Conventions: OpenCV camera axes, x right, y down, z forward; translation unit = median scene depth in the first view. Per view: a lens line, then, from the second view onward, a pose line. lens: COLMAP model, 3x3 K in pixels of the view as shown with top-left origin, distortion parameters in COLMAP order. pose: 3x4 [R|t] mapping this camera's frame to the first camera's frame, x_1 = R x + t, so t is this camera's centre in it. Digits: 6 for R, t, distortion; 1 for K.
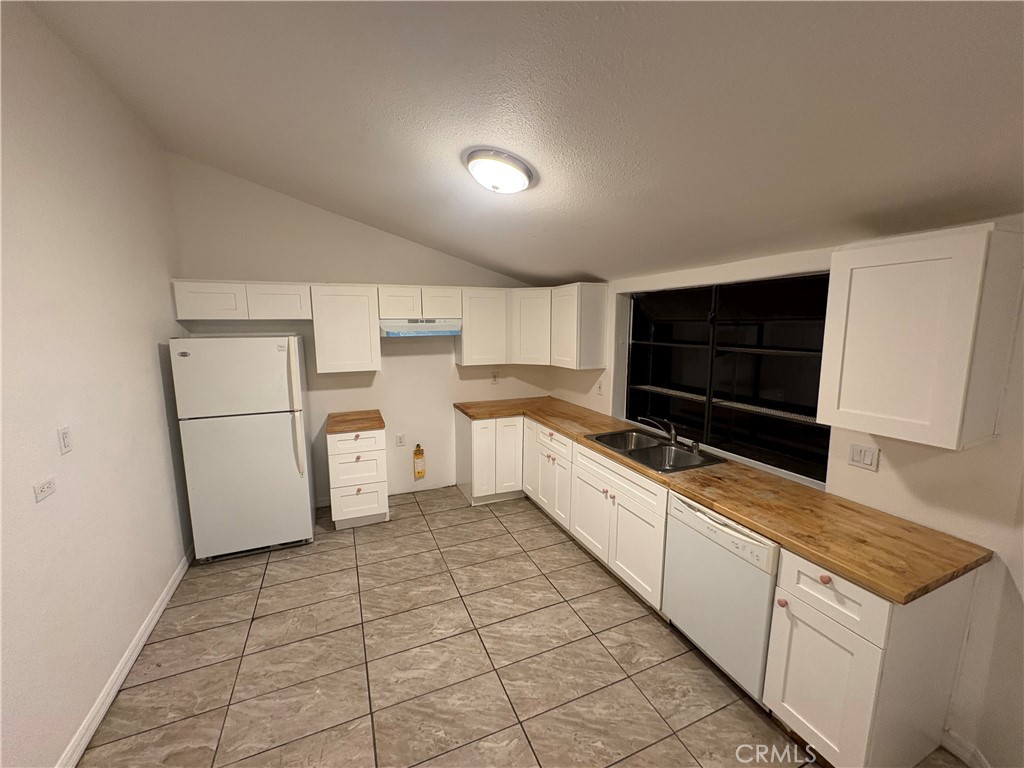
lens RADIAL K [[408.1, 0, 513.4], [0, 408.1, 384.3], [0, 0, 1]] dist [0.003684, -0.000332]
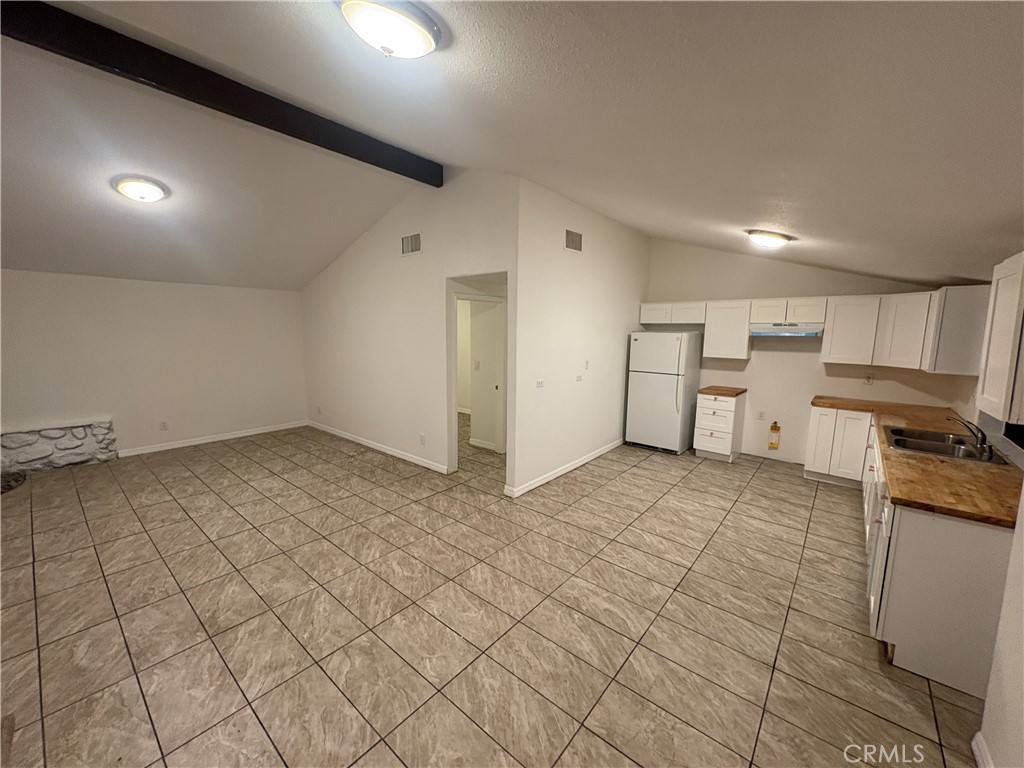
lens RADIAL K [[408.1, 0, 510.6], [0, 408.1, 376.4], [0, 0, 1]] dist [0.003684, -0.000332]
pose [[0.445648, 0.116410, -0.887607, 0.681607], [-0.147187, 0.987544, 0.055618, 0.078467], [0.883026, 0.105858, 0.457231, -0.433131]]
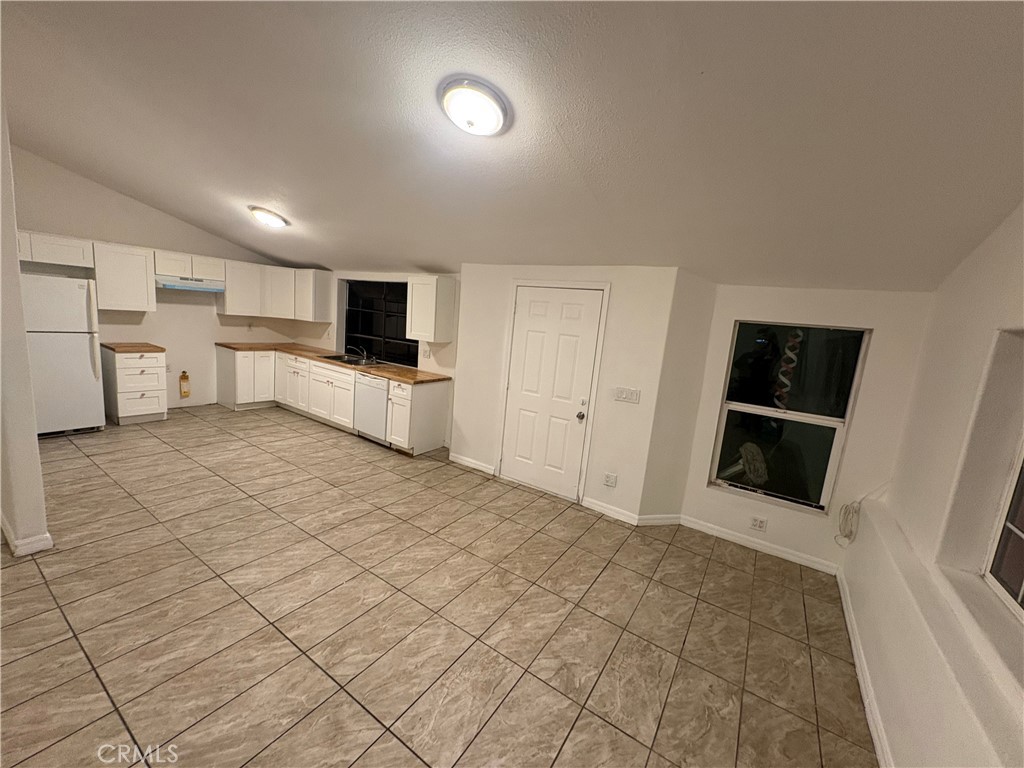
lens RADIAL K [[408.1, 0, 510.8], [0, 408.1, 384.1], [0, 0, 1]] dist [0.003684, -0.000332]
pose [[0.832349, -0.009808, 0.554165, -0.111913], [-0.013609, 0.999180, 0.038125, 0.164068], [-0.554084, -0.039275, 0.831533, -0.957288]]
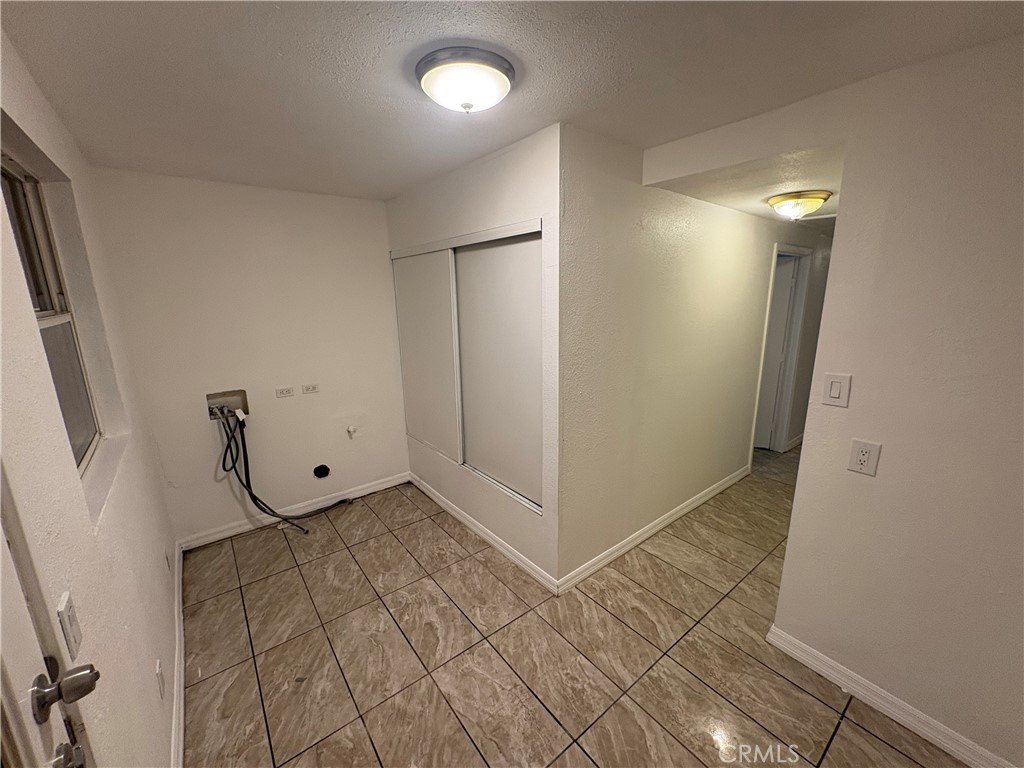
lens RADIAL K [[408.1, 0, 504.7], [0, 408.1, 389.9], [0, 0, 1]] dist [0.003684, -0.000332]
pose [[0.249154, 0.247453, -0.936317, 0.341883], [-0.147816, 0.965195, 0.215751, -0.049659], [0.957117, 0.084647, 0.277060, 0.353191]]
